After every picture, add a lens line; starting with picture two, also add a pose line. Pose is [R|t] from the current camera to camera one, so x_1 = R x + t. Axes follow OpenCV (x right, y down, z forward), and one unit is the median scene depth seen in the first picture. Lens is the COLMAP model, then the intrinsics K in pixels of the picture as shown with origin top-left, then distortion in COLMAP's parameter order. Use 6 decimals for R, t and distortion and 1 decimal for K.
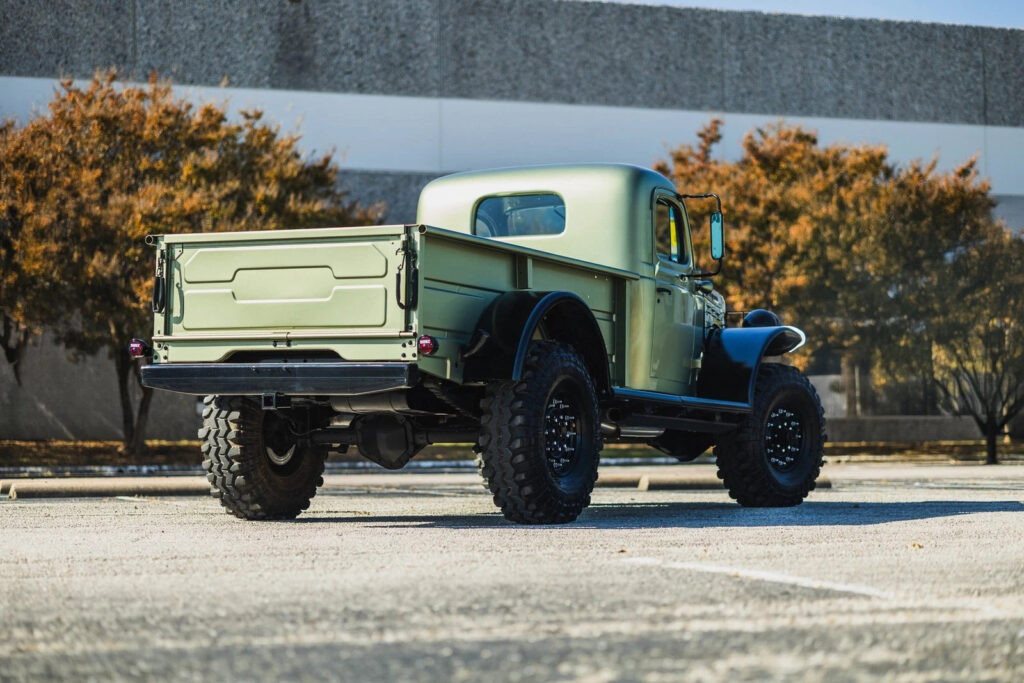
lens RADIAL K [[2378.5, 0, 512.0], [0, 2378.5, 341.5], [0, 0, 1]] dist [-0.015952, 0.114016]
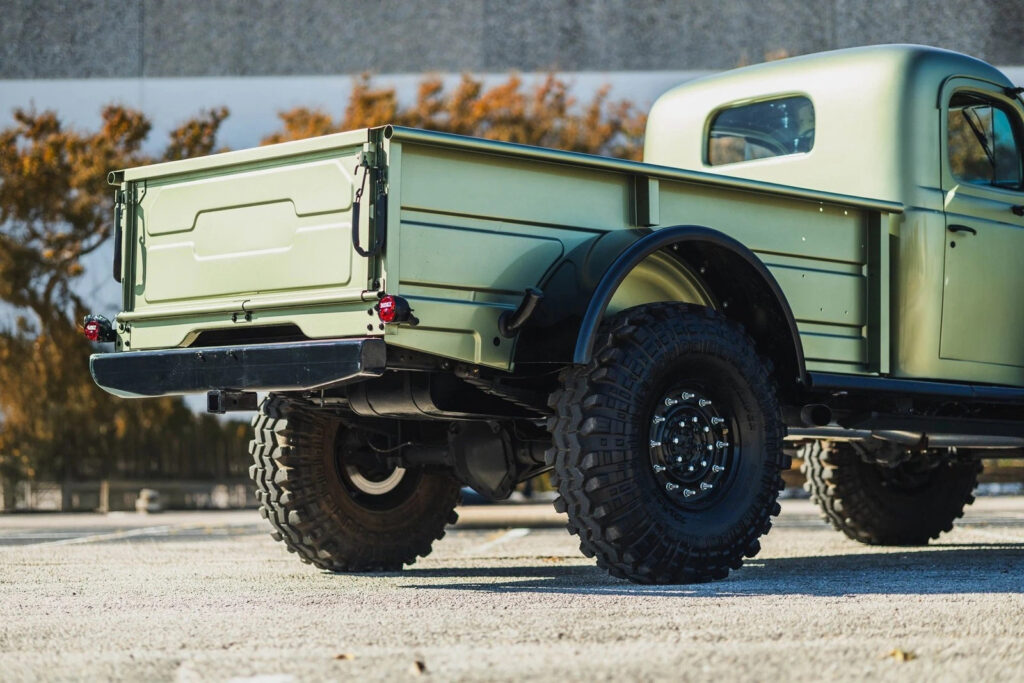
lens RADIAL K [[2401.5, 0, 512.0], [0, 2401.5, 341.5], [0, 0, 1]] dist [-0.036367, 0.533106]
pose [[0.934370, -0.027590, -0.355233, 0.205422], [0.024844, 0.999616, -0.012289, 0.017090], [0.355436, 0.002658, 0.934697, 0.363456]]
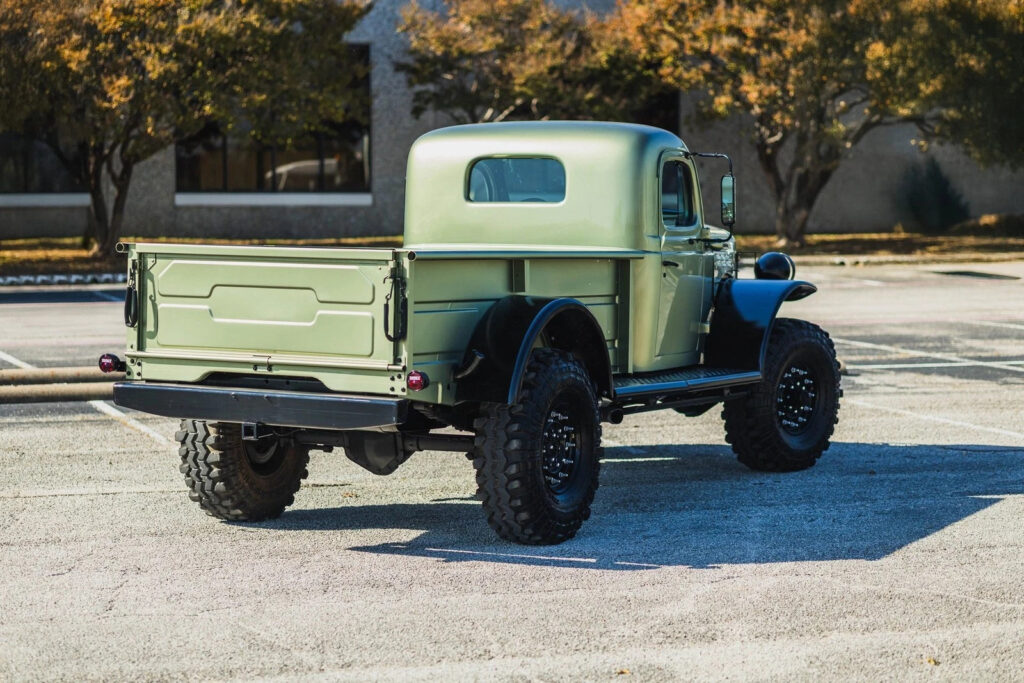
lens RADIAL K [[2525.9, 0, 512.0], [0, 2525.9, 341.5], [0, 0, 1]] dist [-0.012072, 0.541271]
pose [[0.999998, 0.002071, 0.000480, 0.001173], [-0.002112, 0.993640, 0.112586, -0.114674], [-0.000244, -0.112587, 0.993642, 0.008725]]
